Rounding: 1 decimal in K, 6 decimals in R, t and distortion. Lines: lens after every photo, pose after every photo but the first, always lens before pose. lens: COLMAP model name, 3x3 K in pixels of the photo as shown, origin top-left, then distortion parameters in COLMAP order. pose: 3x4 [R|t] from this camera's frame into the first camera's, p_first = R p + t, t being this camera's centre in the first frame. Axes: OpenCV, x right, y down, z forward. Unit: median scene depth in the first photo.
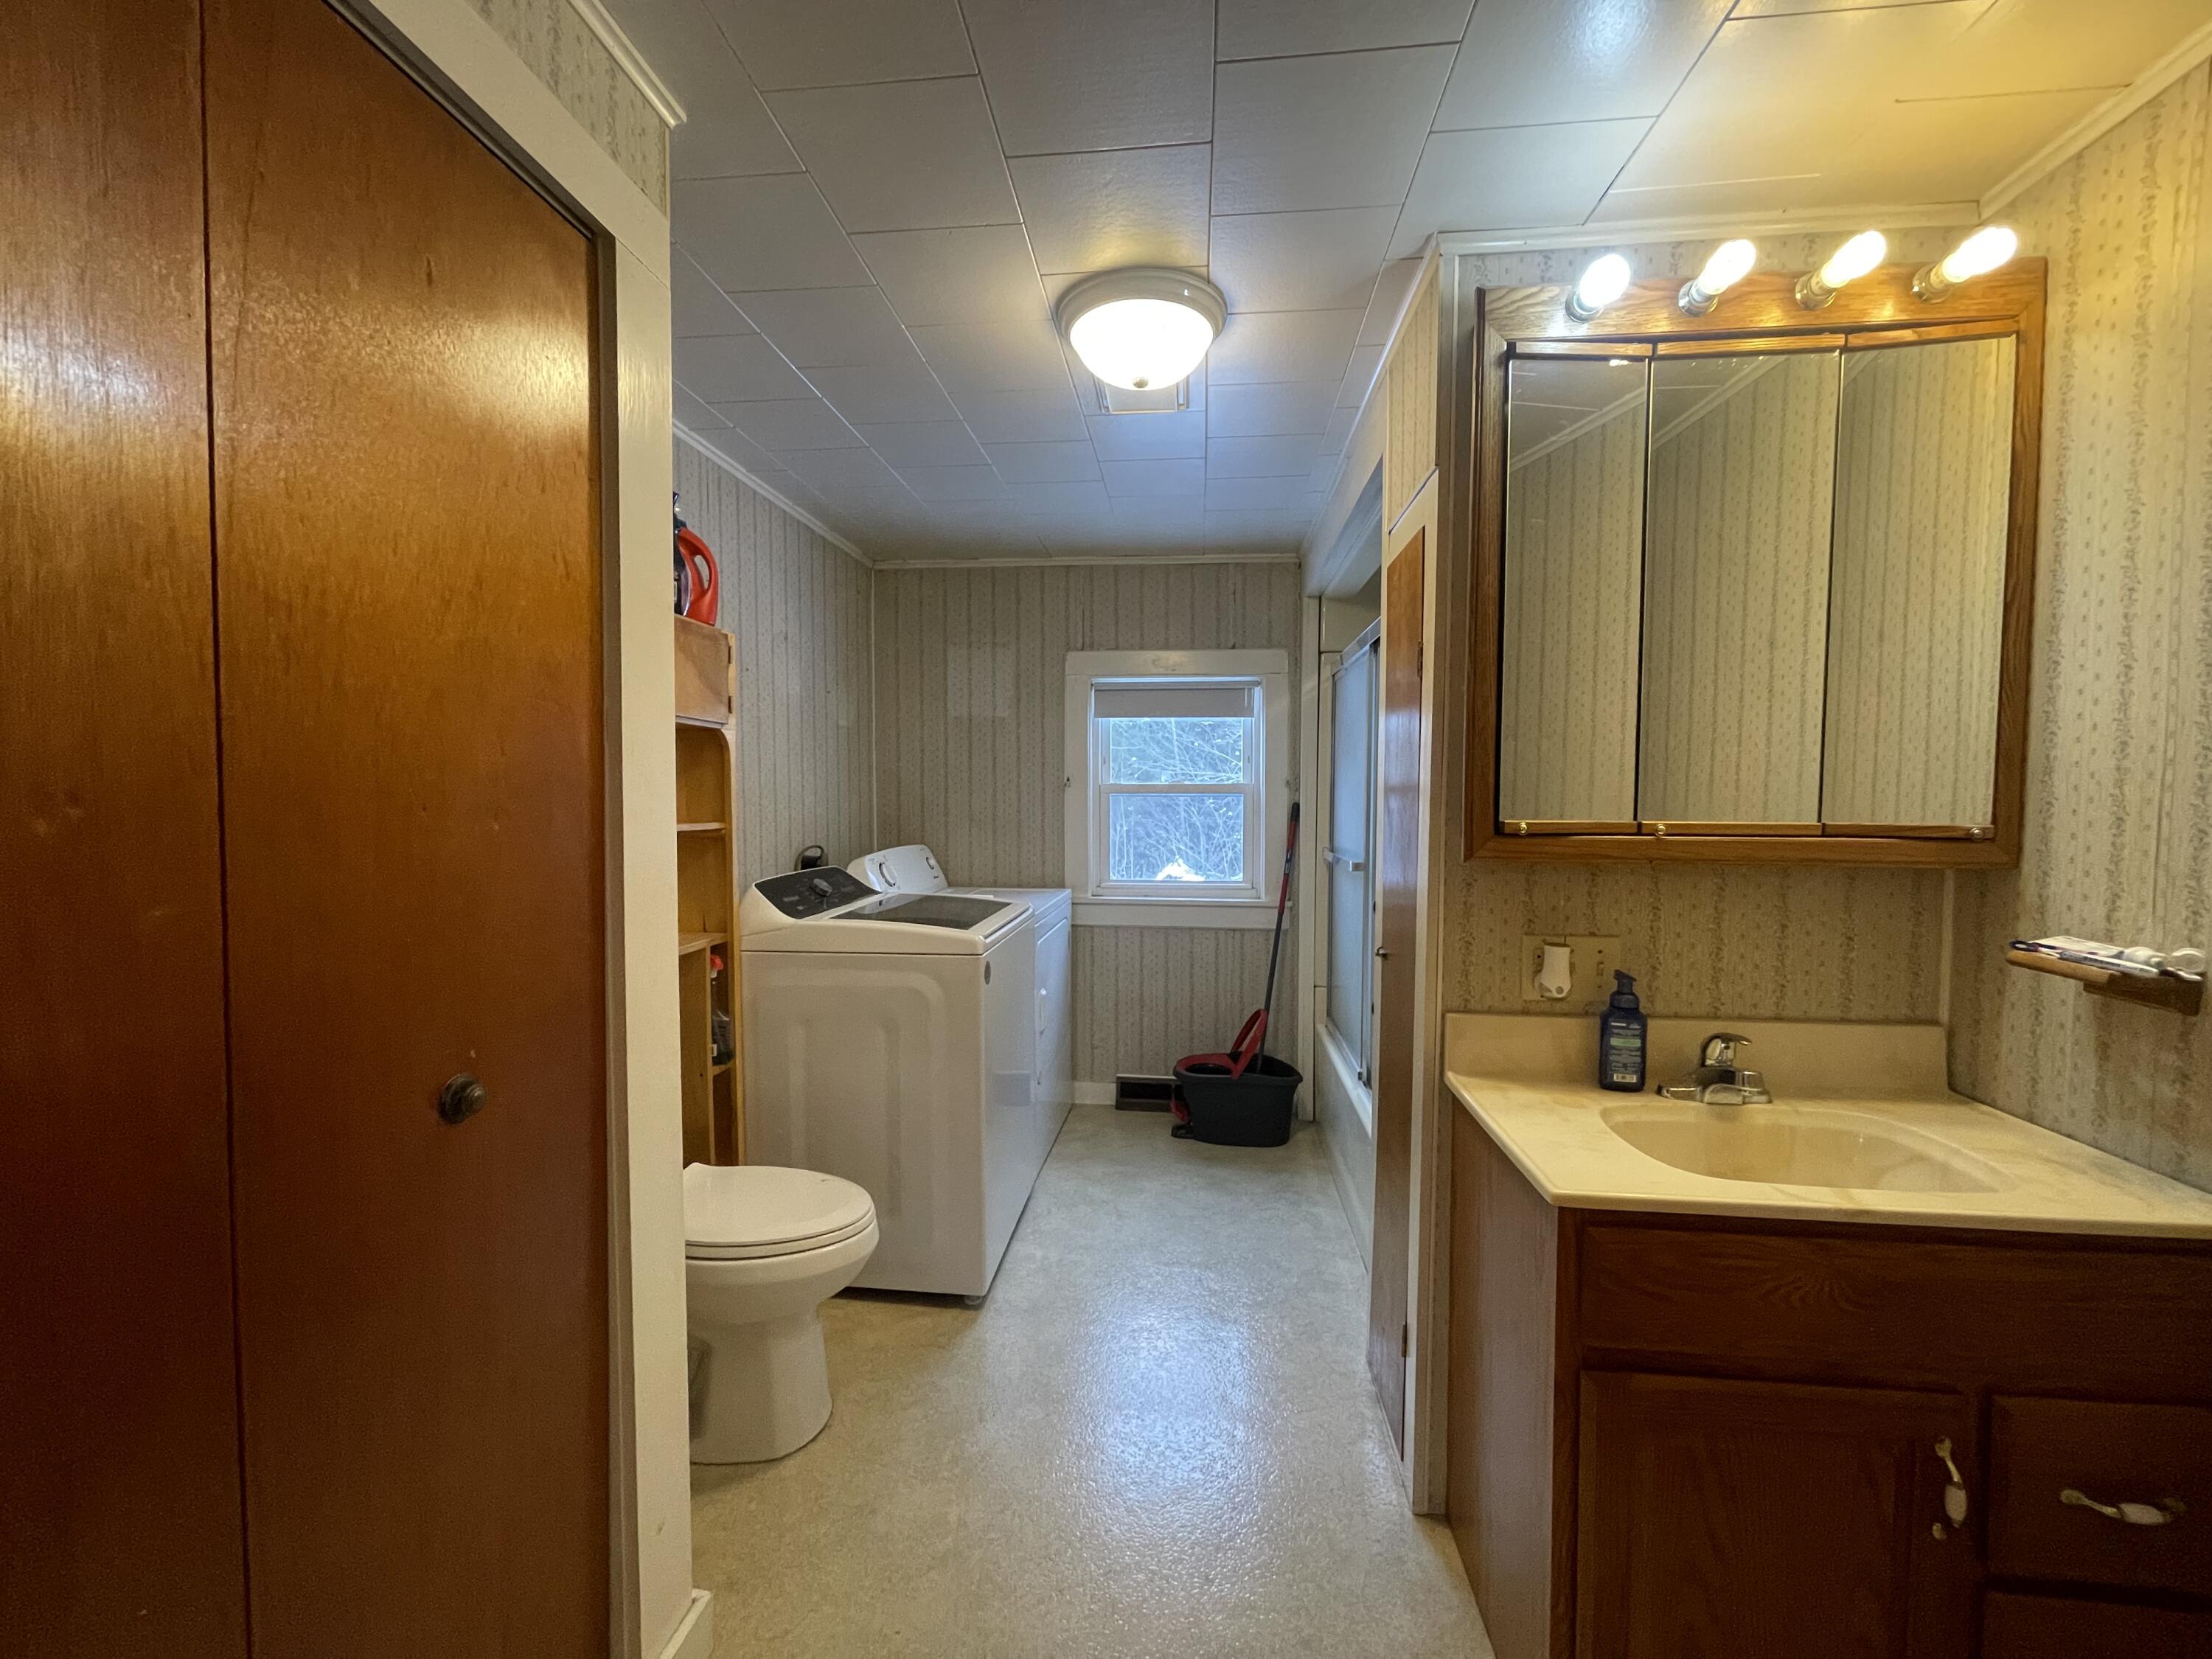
lens RADIAL K [[886.8, 0, 1109.9], [0, 886.8, 830.6], [0, 0, 1]] dist [-0.006069, -0.000202]
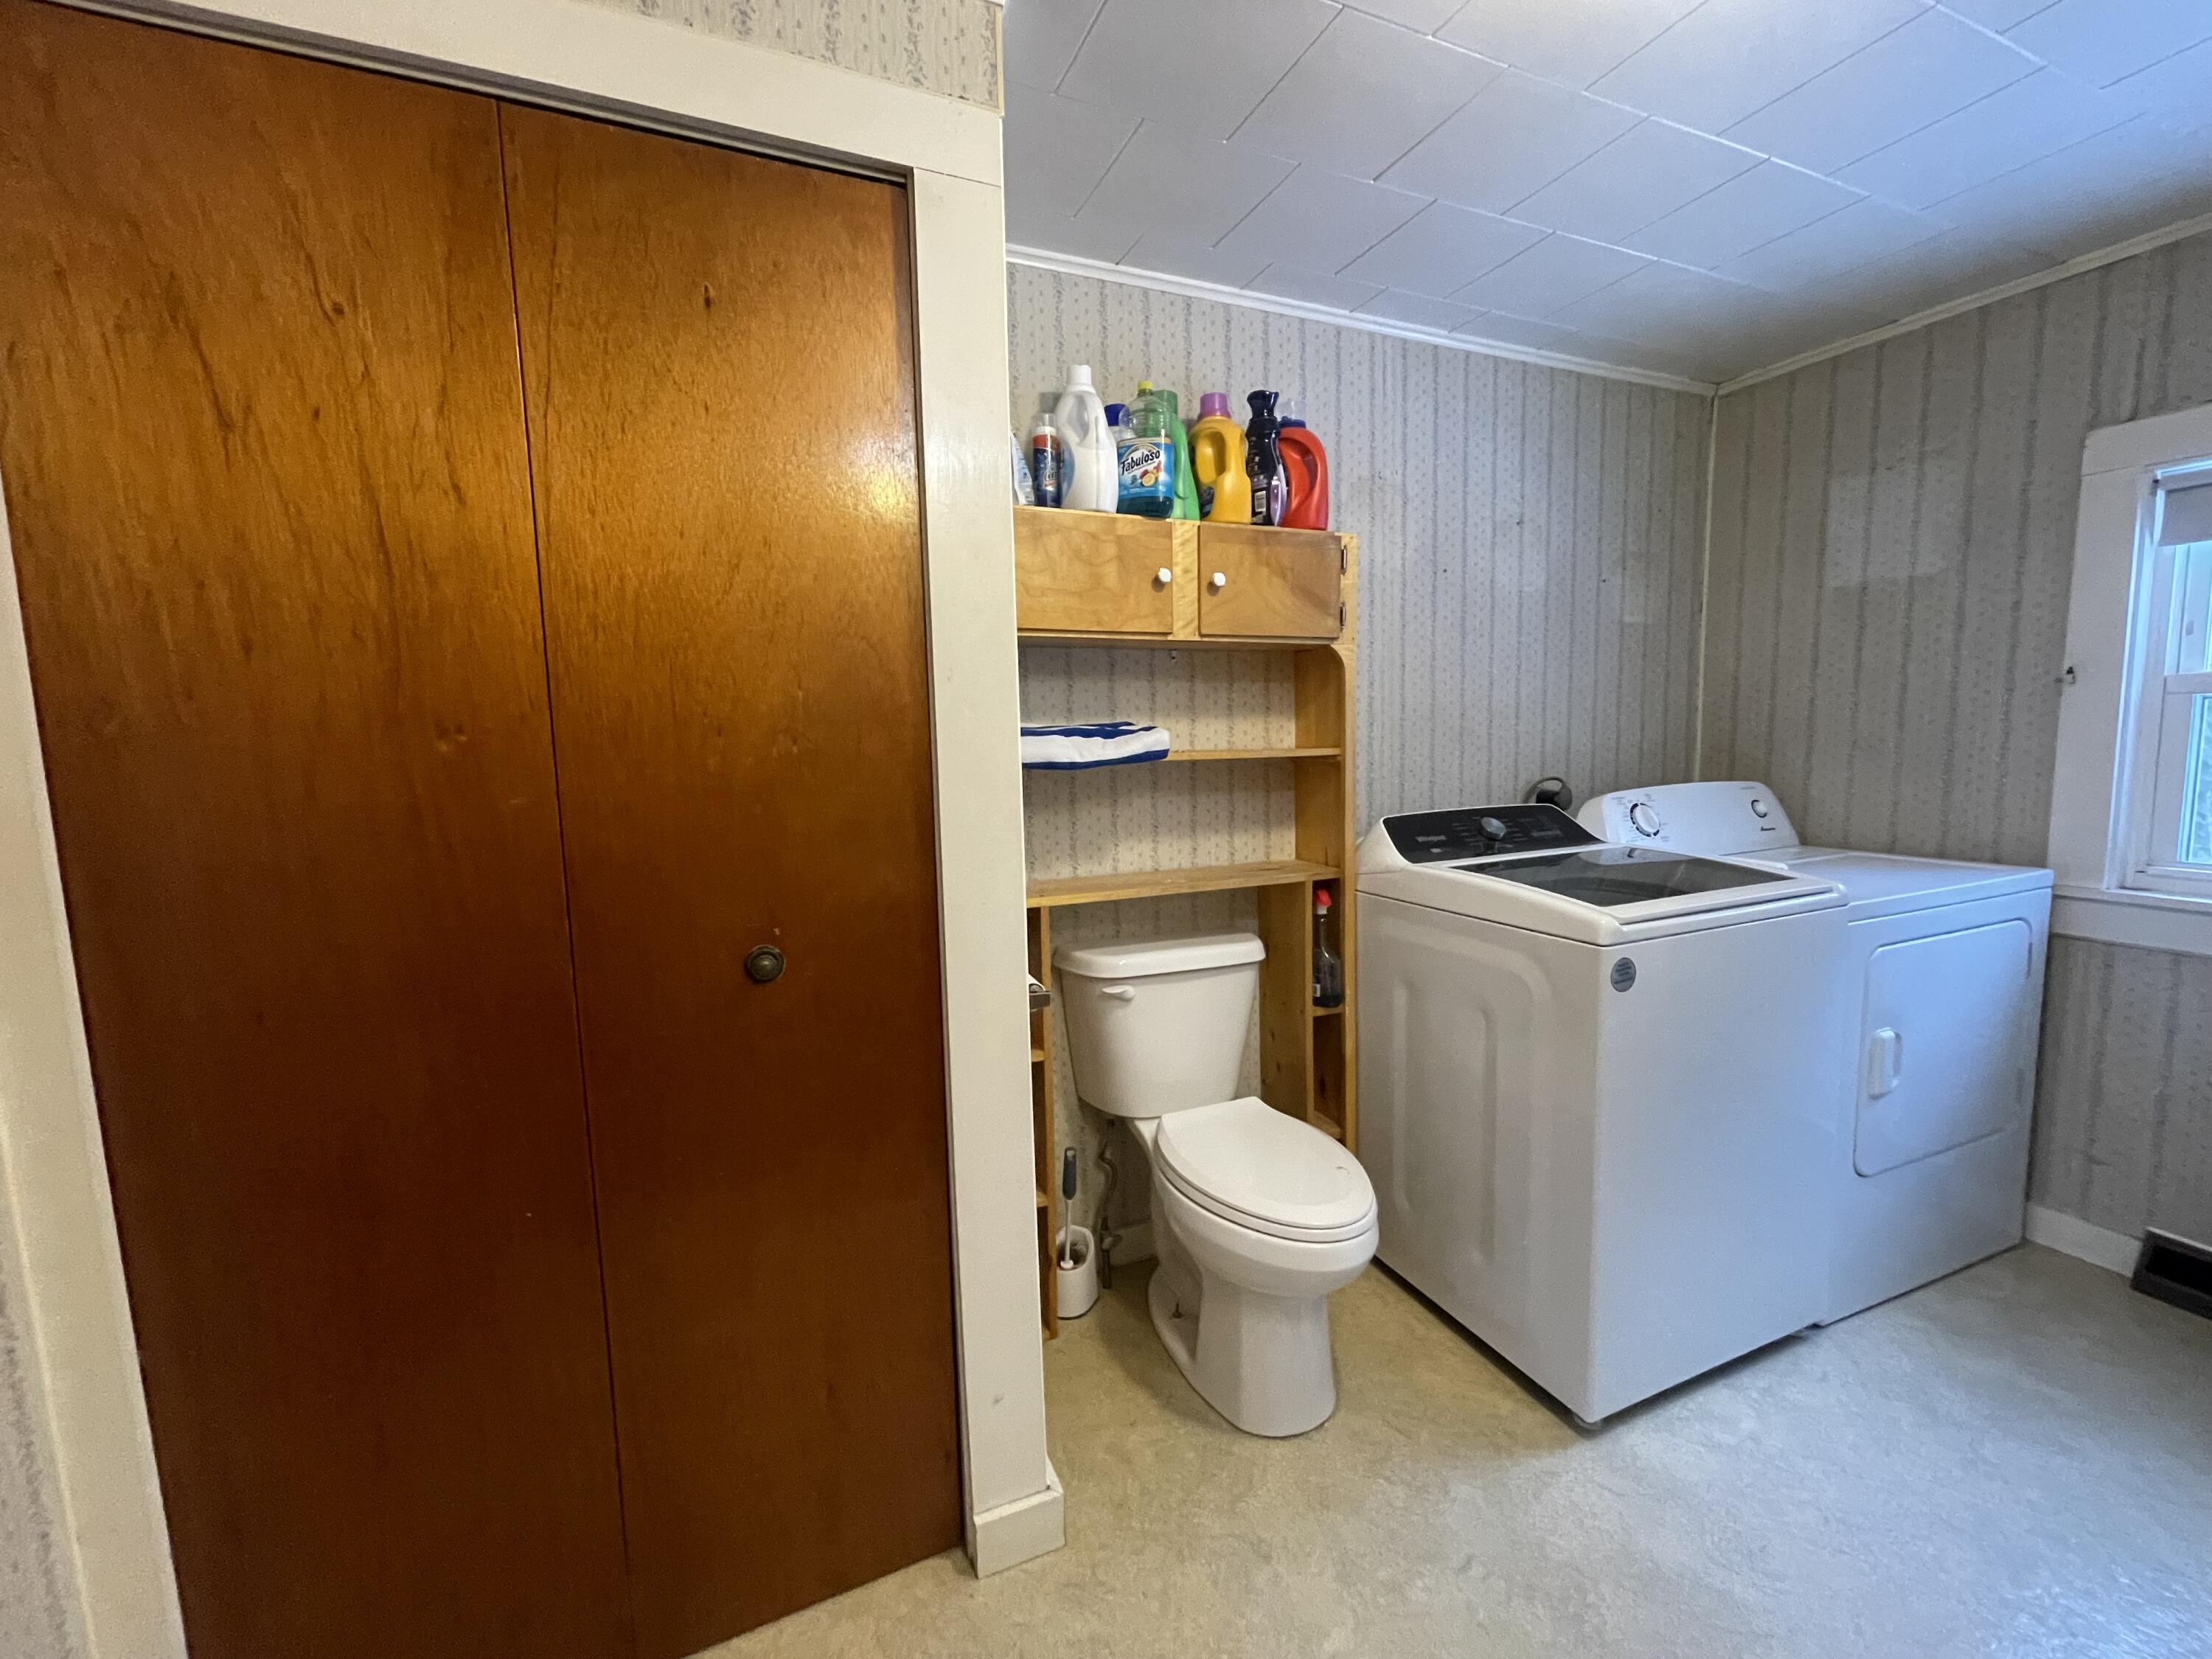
lens RADIAL K [[886.8, 0, 1084.9], [0, 886.8, 830.9], [0, 0, 1]] dist [-0.006069, -0.000202]
pose [[0.477156, 0.081264, -0.875054, 0.152365], [-0.009944, 0.996151, 0.087087, -0.000548], [0.878763, -0.032852, 0.476127, 0.208449]]
